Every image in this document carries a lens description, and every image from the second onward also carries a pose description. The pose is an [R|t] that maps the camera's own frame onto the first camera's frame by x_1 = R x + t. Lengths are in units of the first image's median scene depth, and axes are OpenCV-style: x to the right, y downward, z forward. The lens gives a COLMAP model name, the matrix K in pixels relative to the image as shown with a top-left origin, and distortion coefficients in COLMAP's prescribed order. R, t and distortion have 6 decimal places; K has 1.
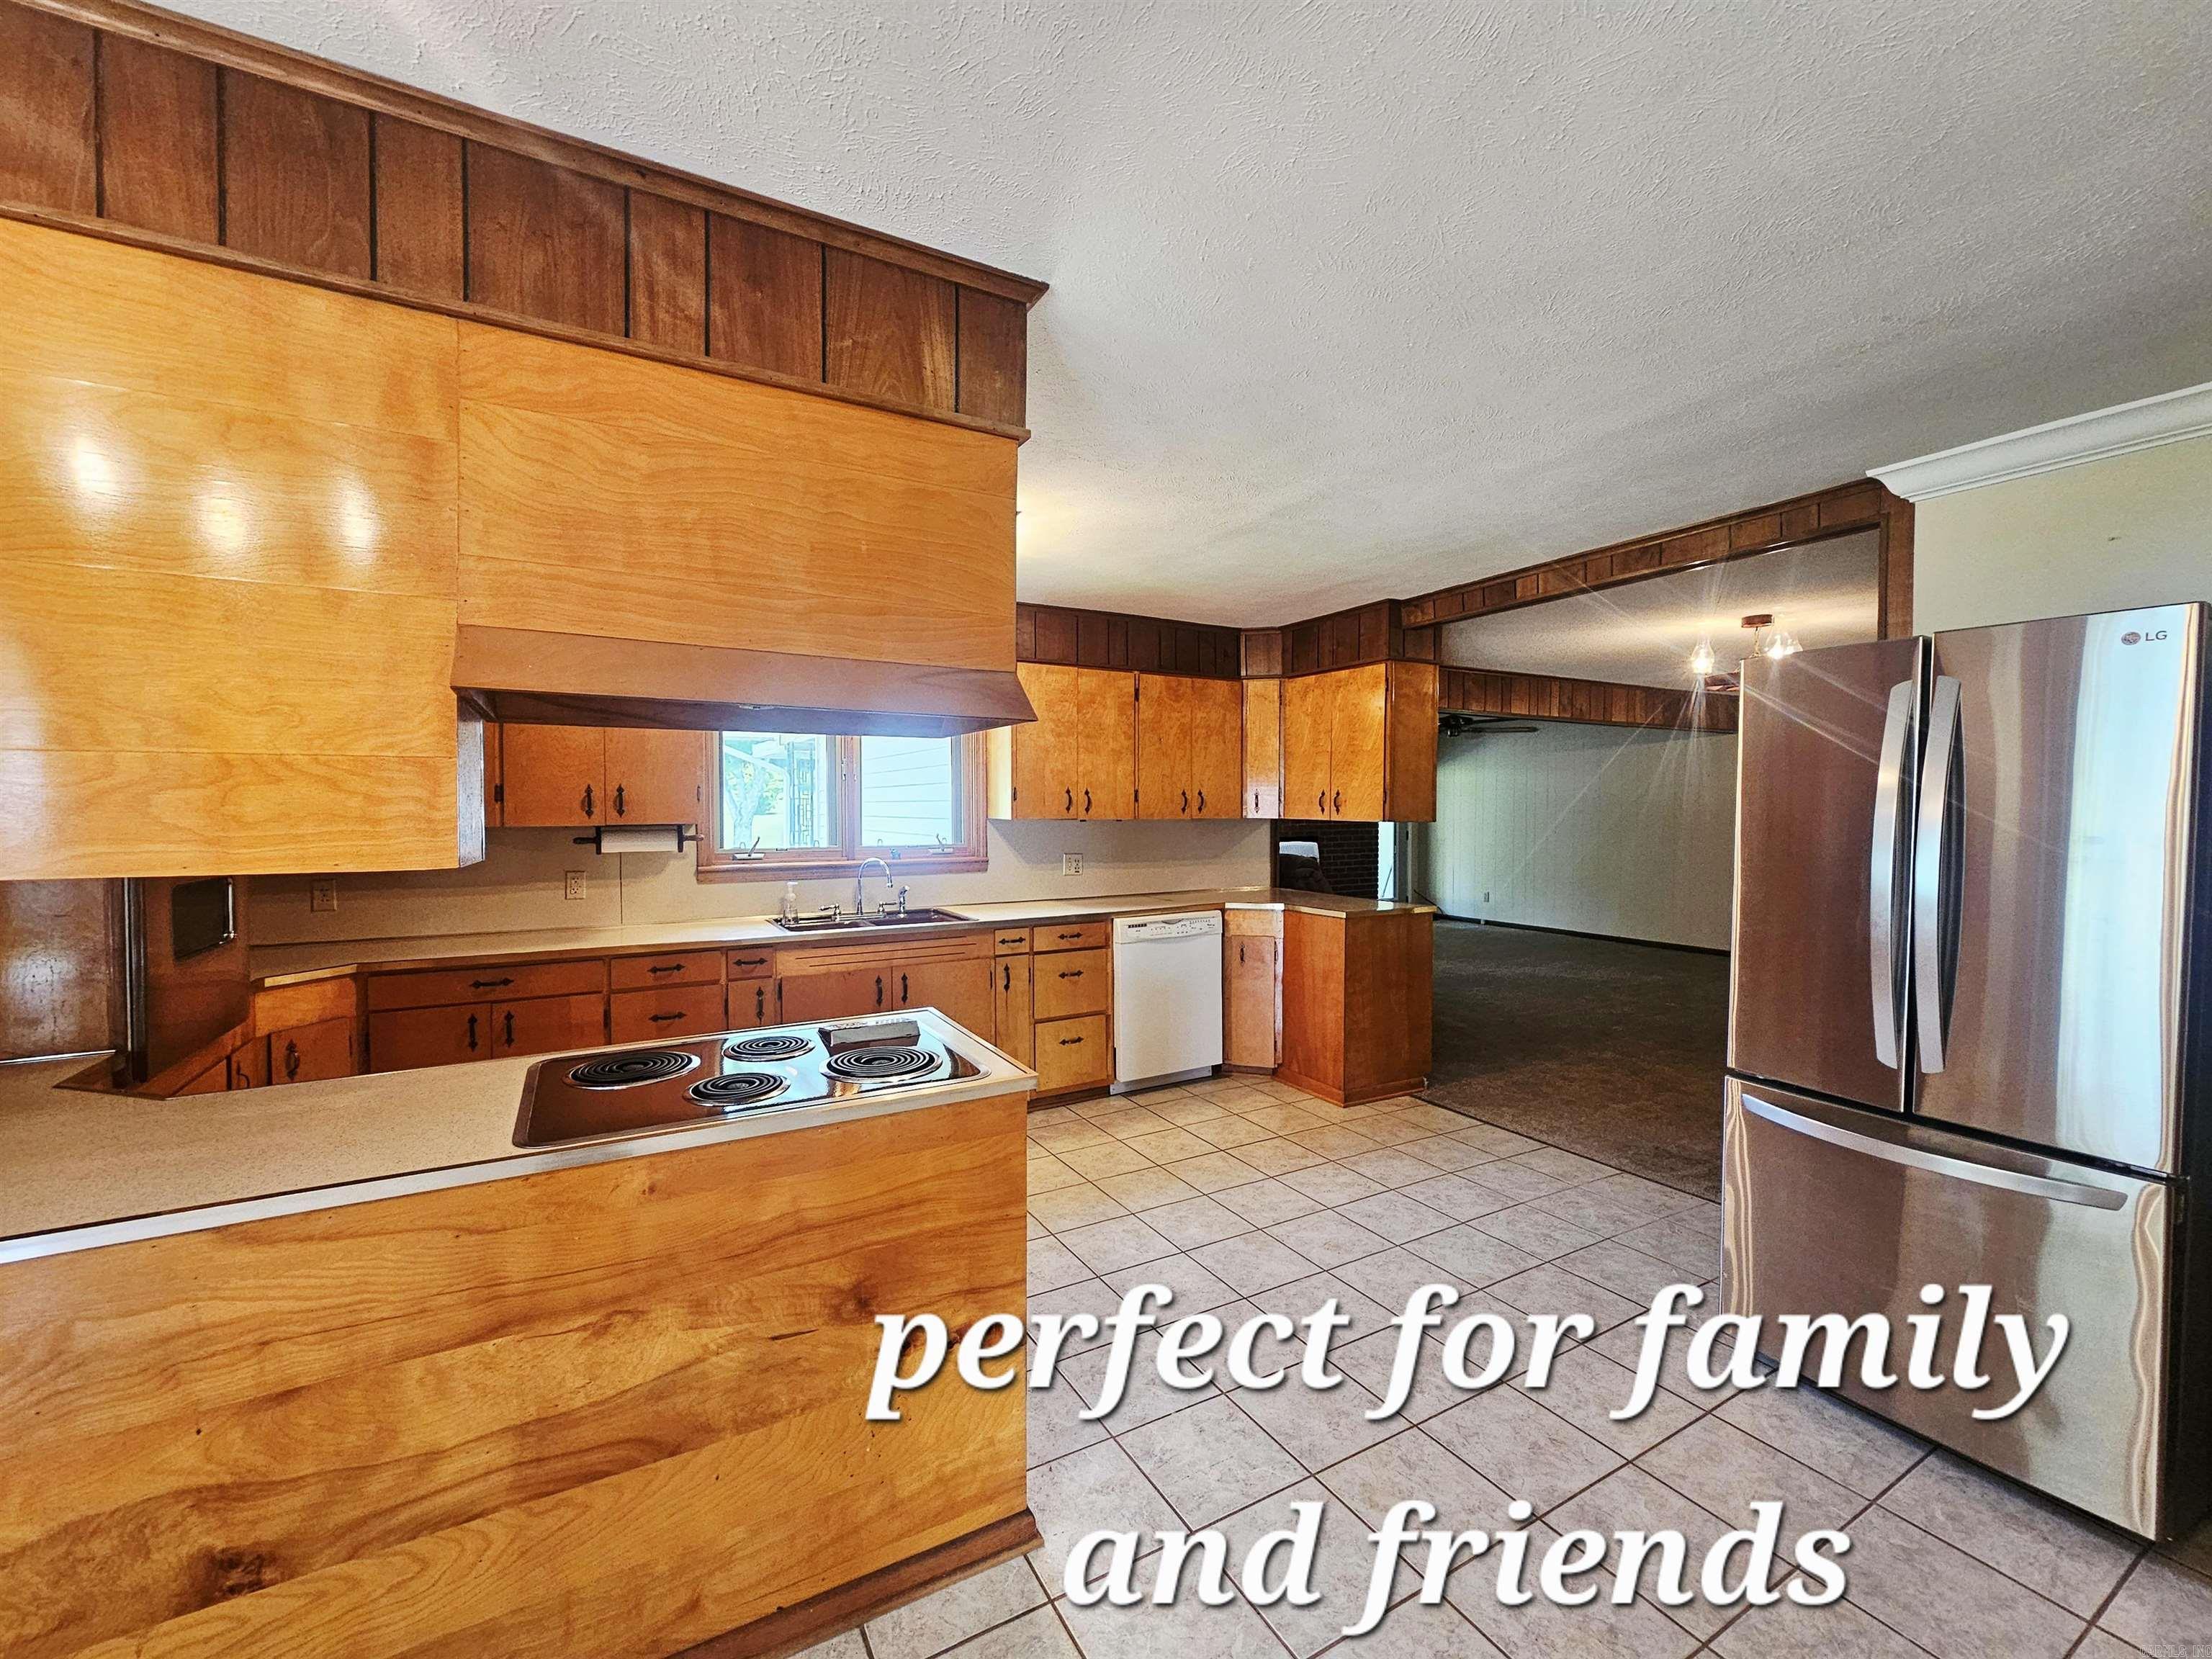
lens RADIAL K [[912.0, 0, 1094.0], [0, 912.0, 823.7], [0, 0, 1]] dist [-0.002357, 0.001122]
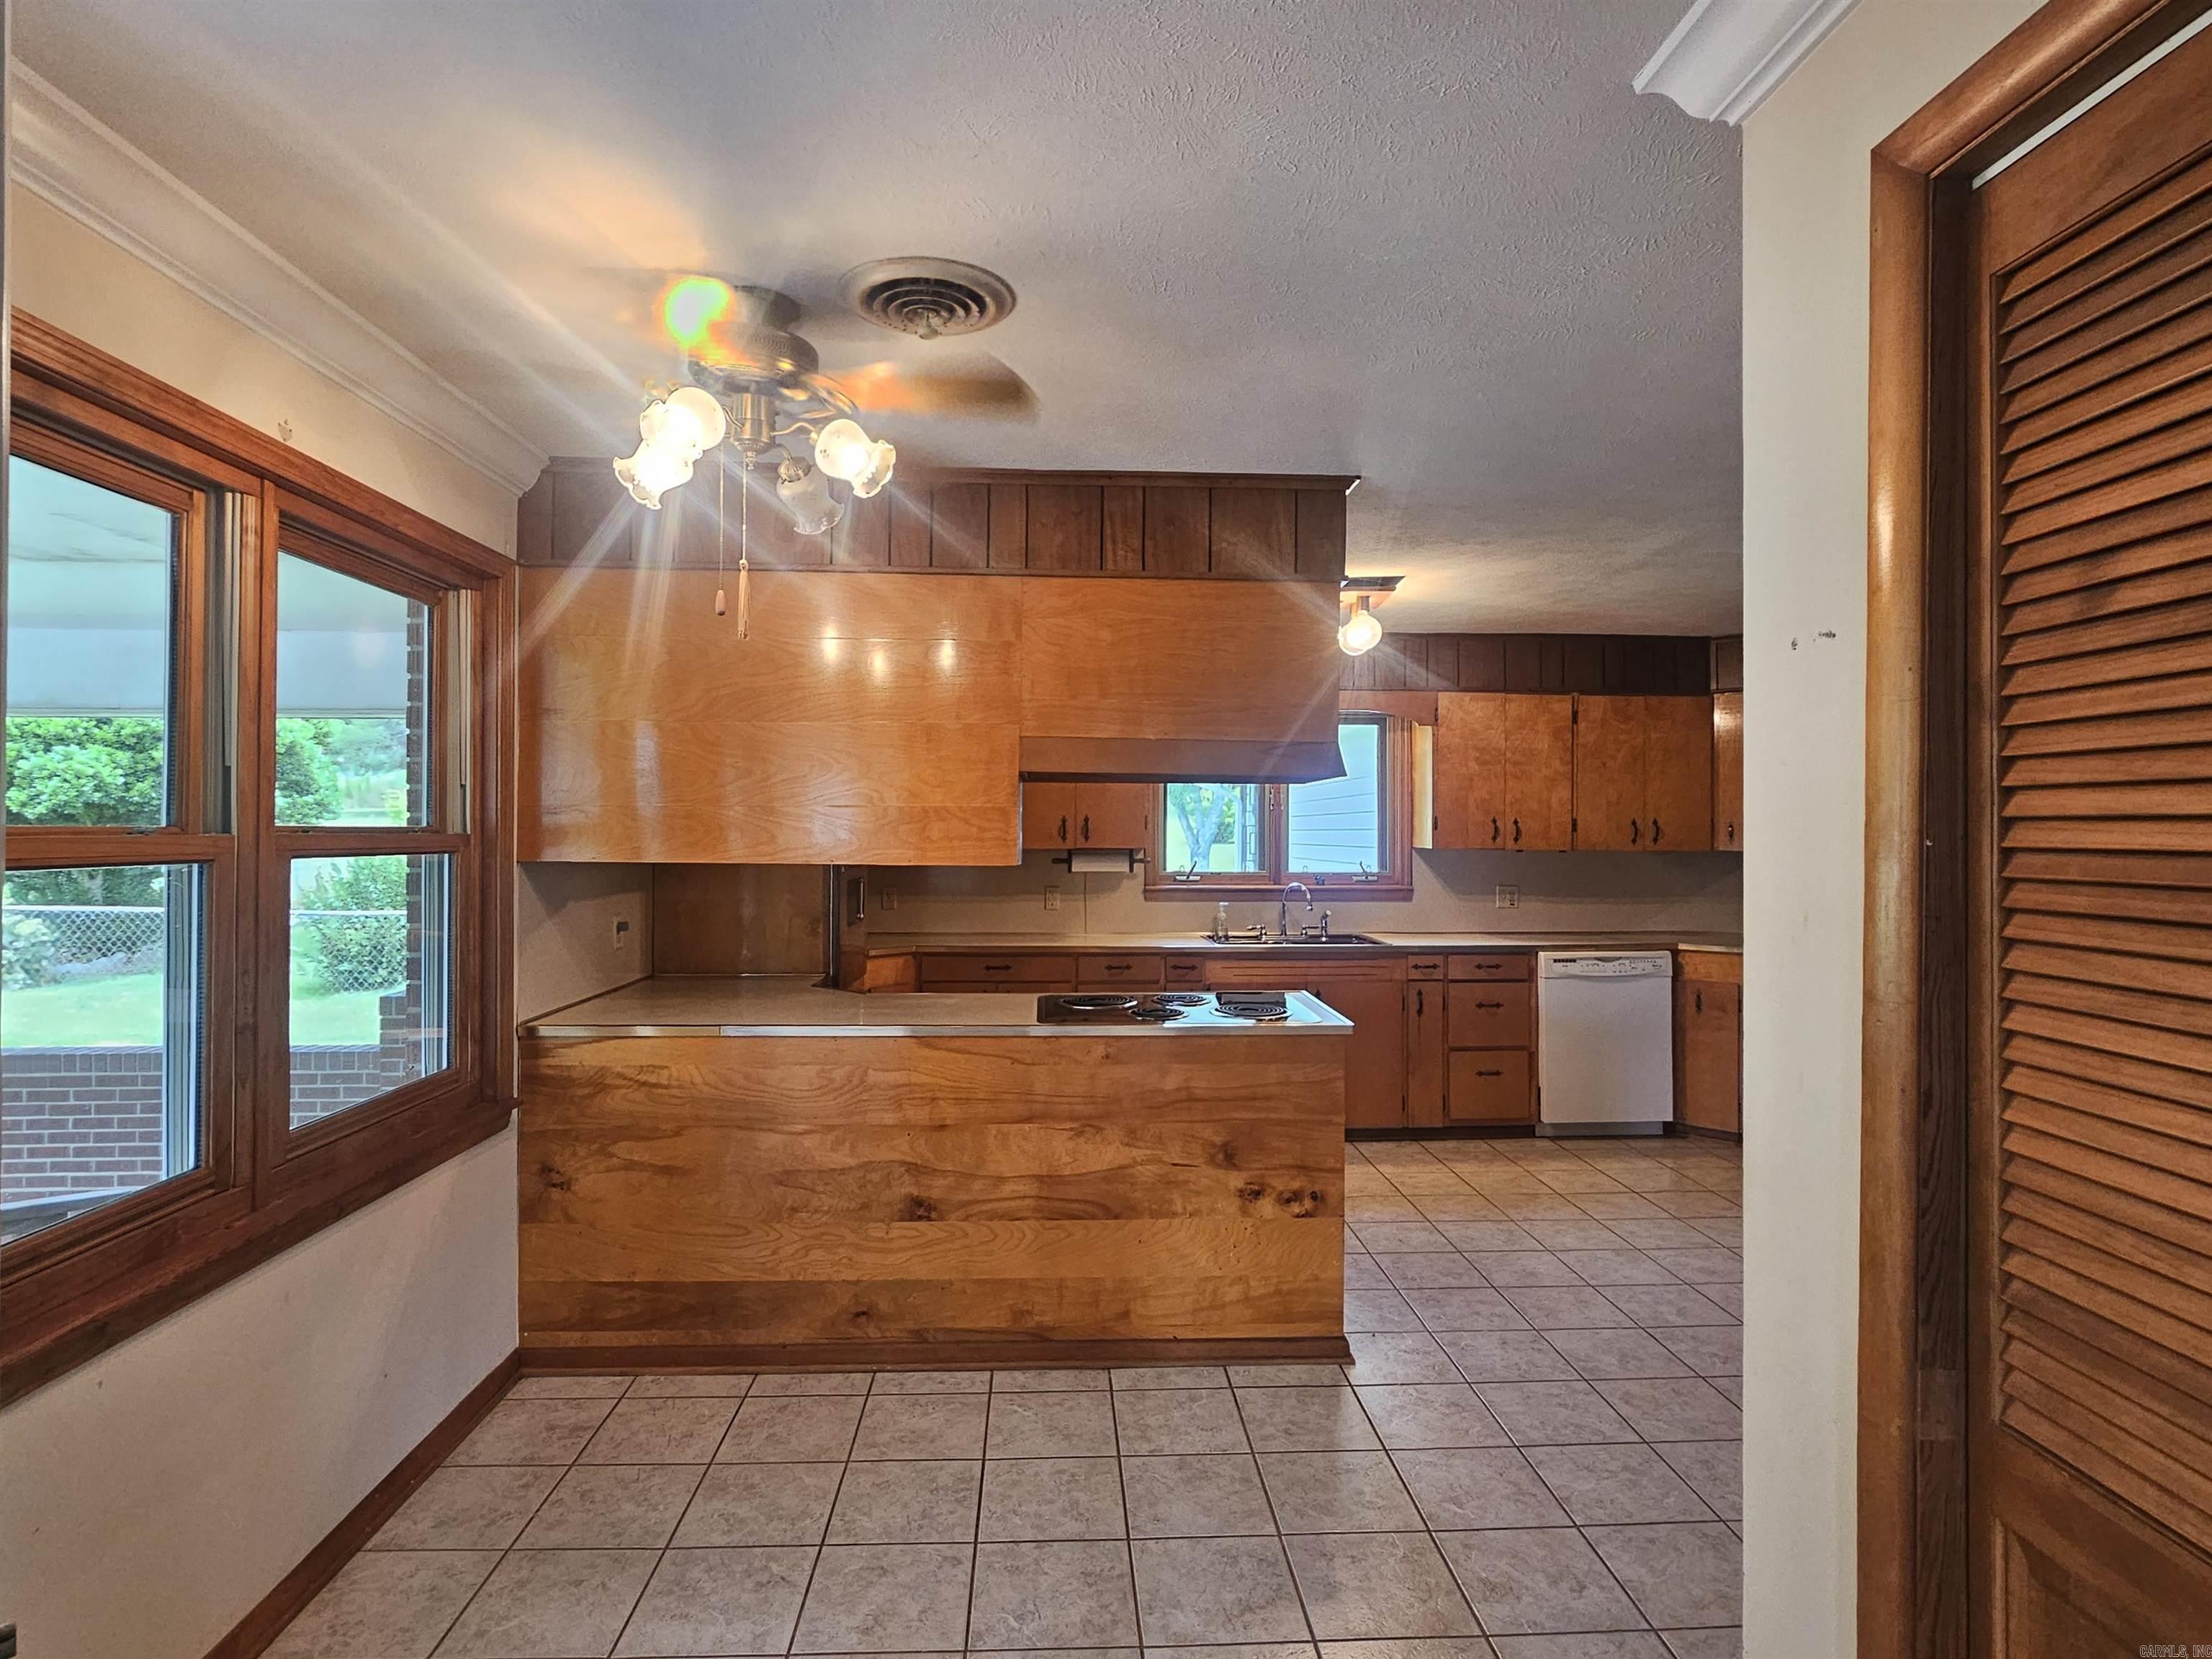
lens RADIAL K [[912.0, 0, 1095.3], [0, 912.0, 824.6], [0, 0, 1]] dist [-0.002357, 0.001122]
pose [[0.892496, 0.001293, -0.451053, 0.074543], [-0.014817, 0.999540, -0.026454, 0.002713], [0.450812, 0.030293, 0.892105, -0.153851]]
